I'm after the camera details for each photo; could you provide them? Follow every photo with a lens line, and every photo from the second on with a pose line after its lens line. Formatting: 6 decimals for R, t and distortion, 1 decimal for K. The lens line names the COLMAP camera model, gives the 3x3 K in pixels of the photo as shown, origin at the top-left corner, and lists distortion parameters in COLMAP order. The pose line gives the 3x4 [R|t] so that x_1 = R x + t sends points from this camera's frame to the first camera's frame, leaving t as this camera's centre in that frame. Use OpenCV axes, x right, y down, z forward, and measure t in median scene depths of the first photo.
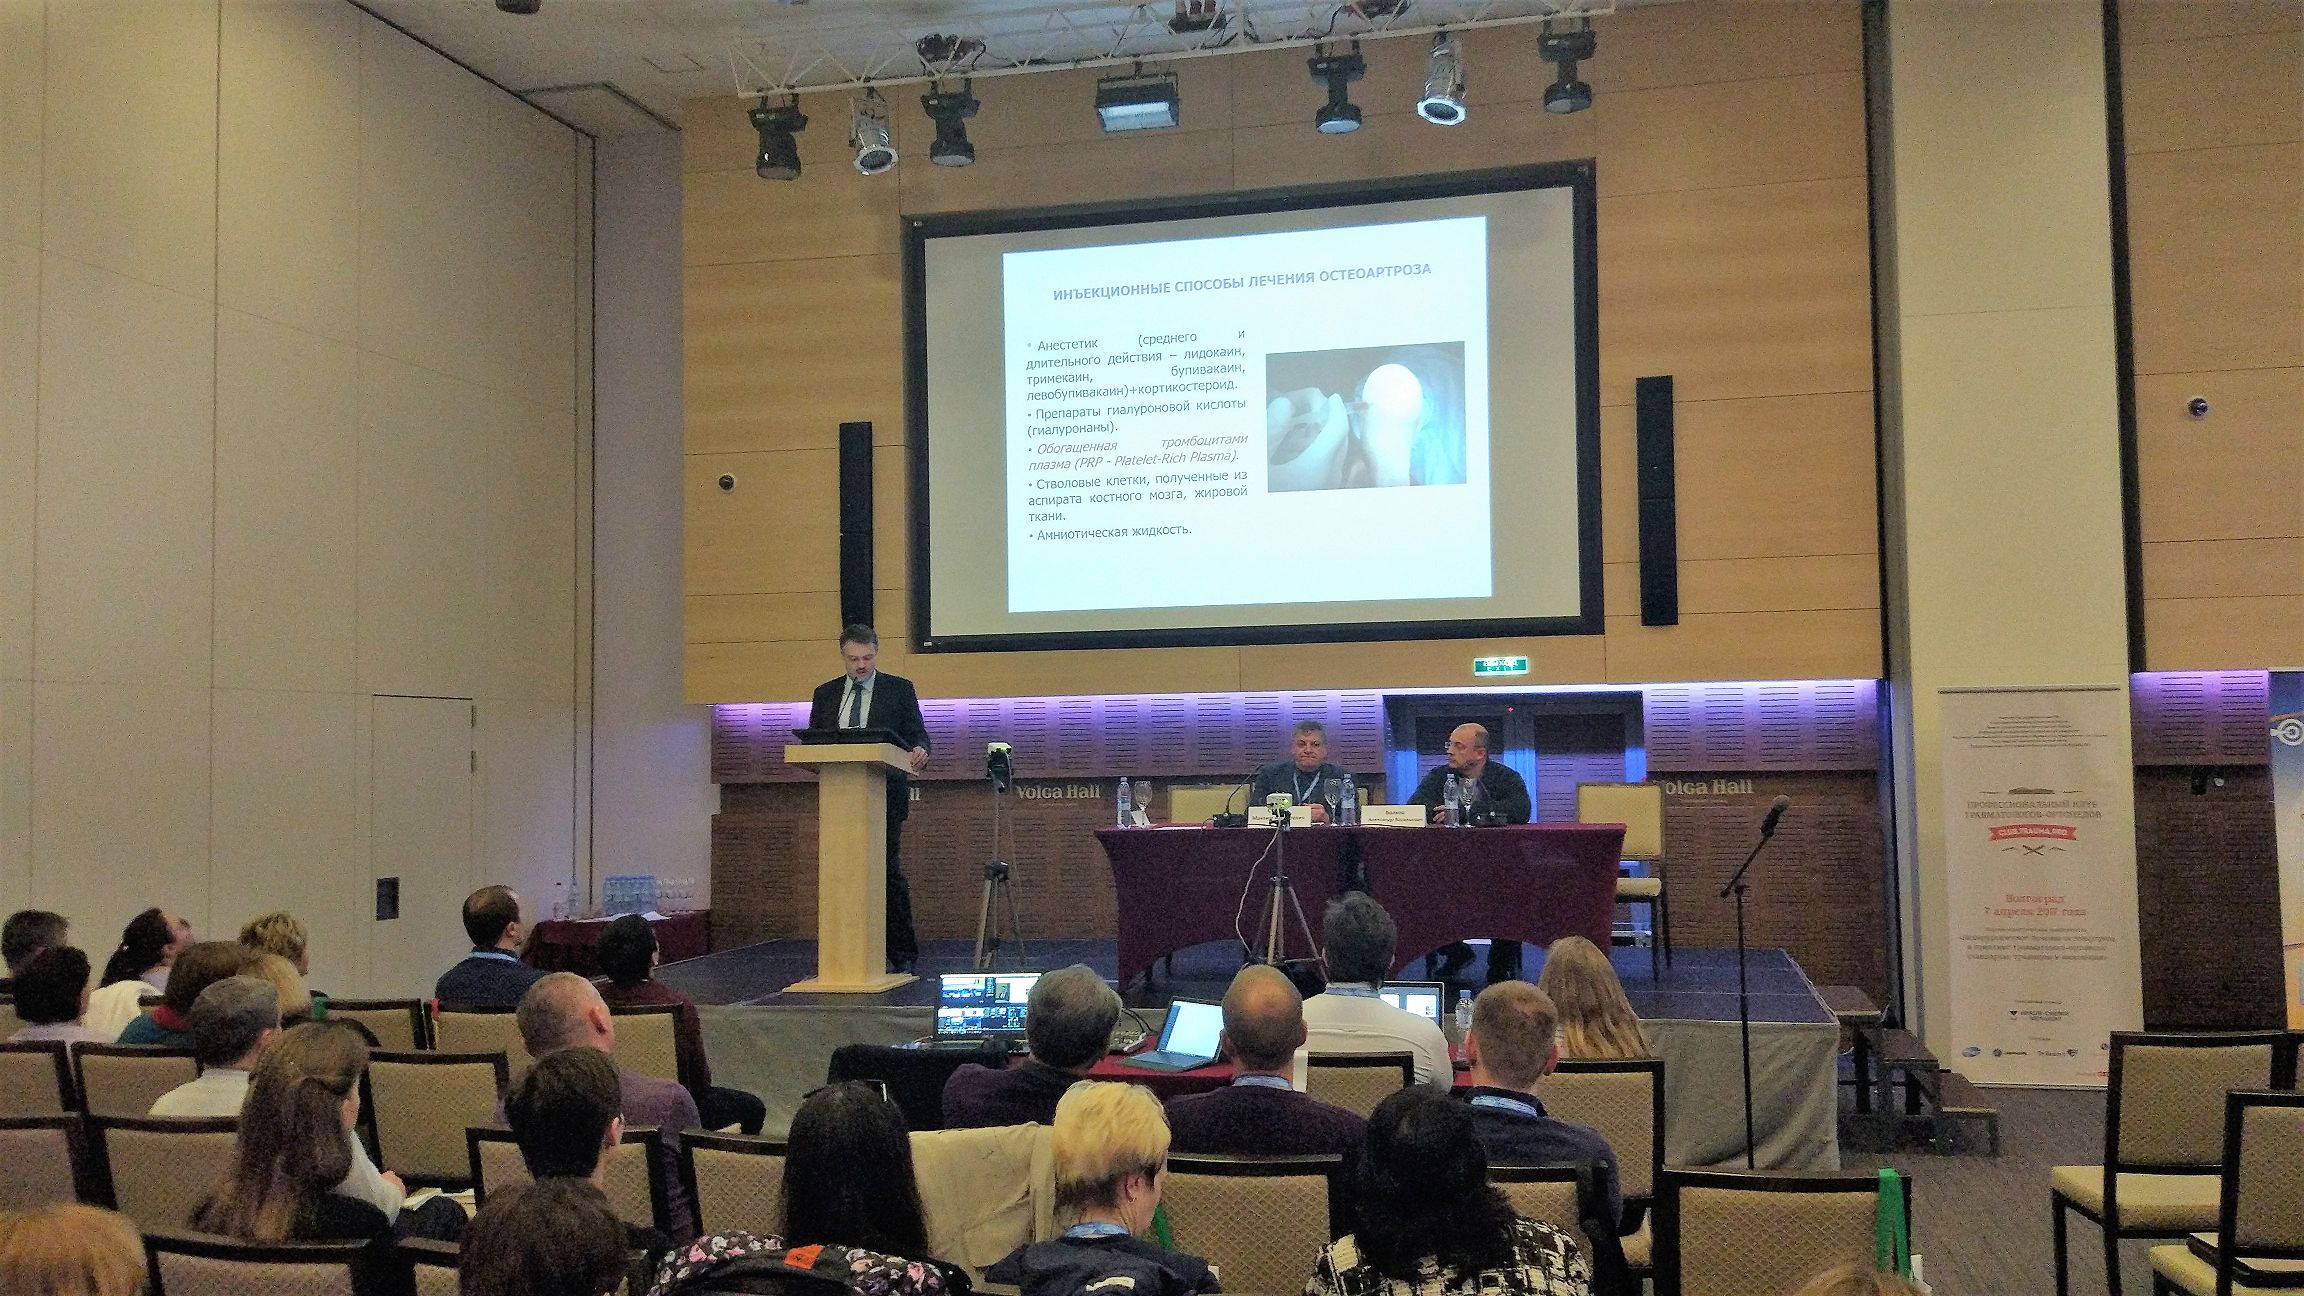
lens RADIAL K [[1964.1, 0, 1220.9], [0, 1964.1, 635.6], [0, 0, 1]] dist [0.107769, -0.207813]
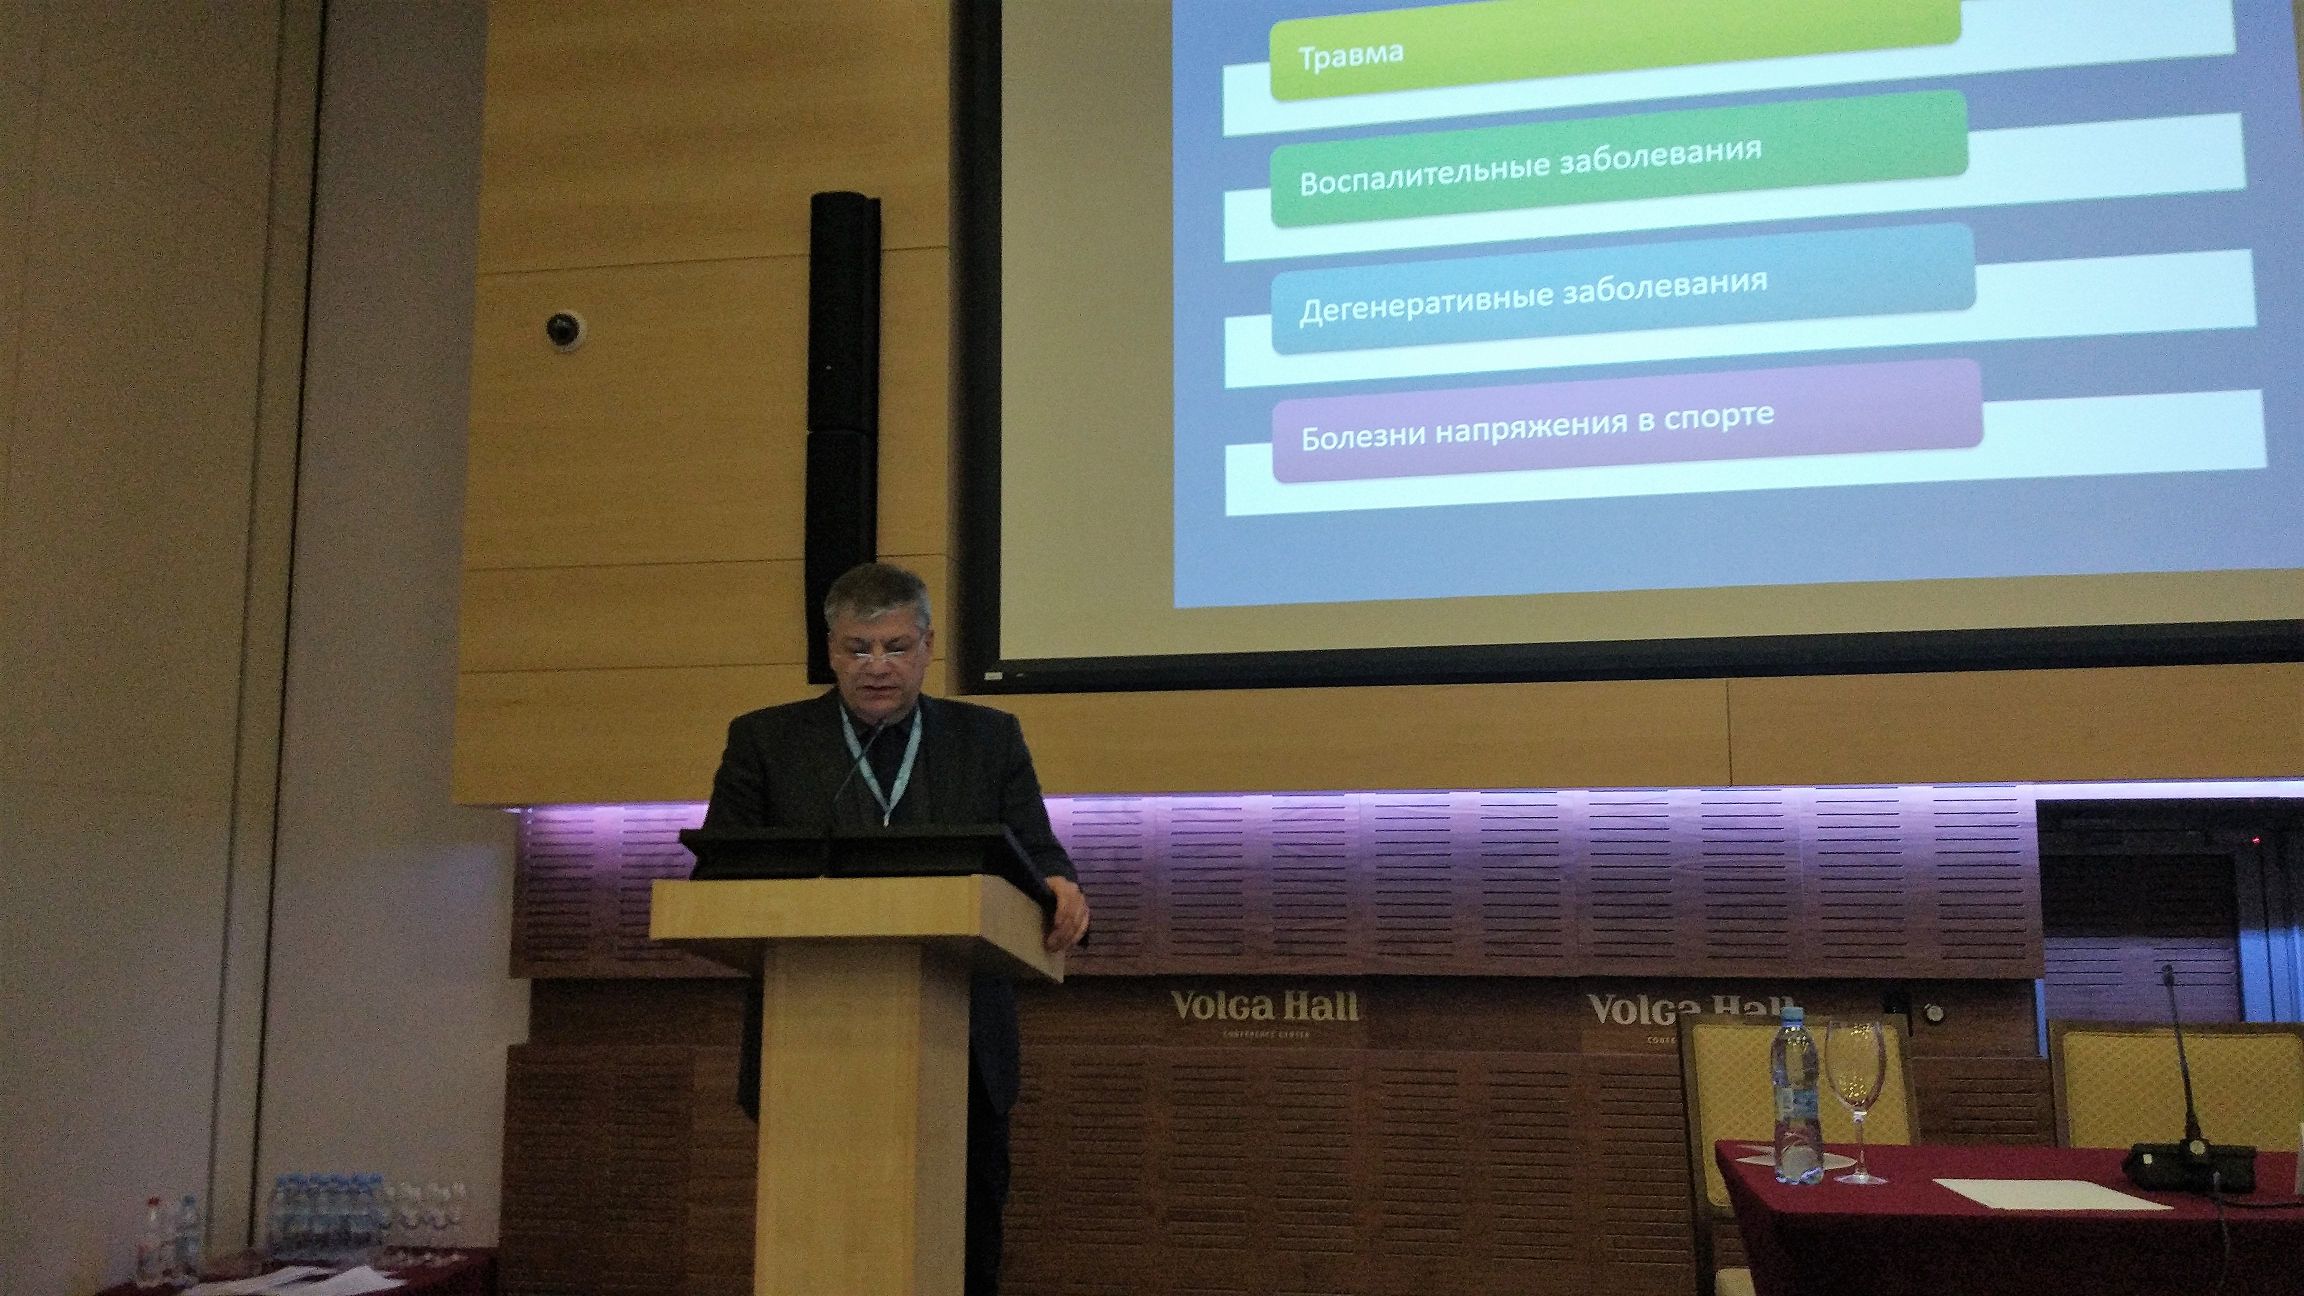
lens RADIAL K [[1964.1, 0, 1167.9], [0, 1964.1, 670.9], [0, 0, 1]] dist [0.107769, -0.207813]
pose [[0.999185, 0.016416, 0.036881, -0.134350], [-0.013821, 0.997484, -0.069537, 0.036420], [-0.037930, 0.068971, 0.996897, 0.580468]]
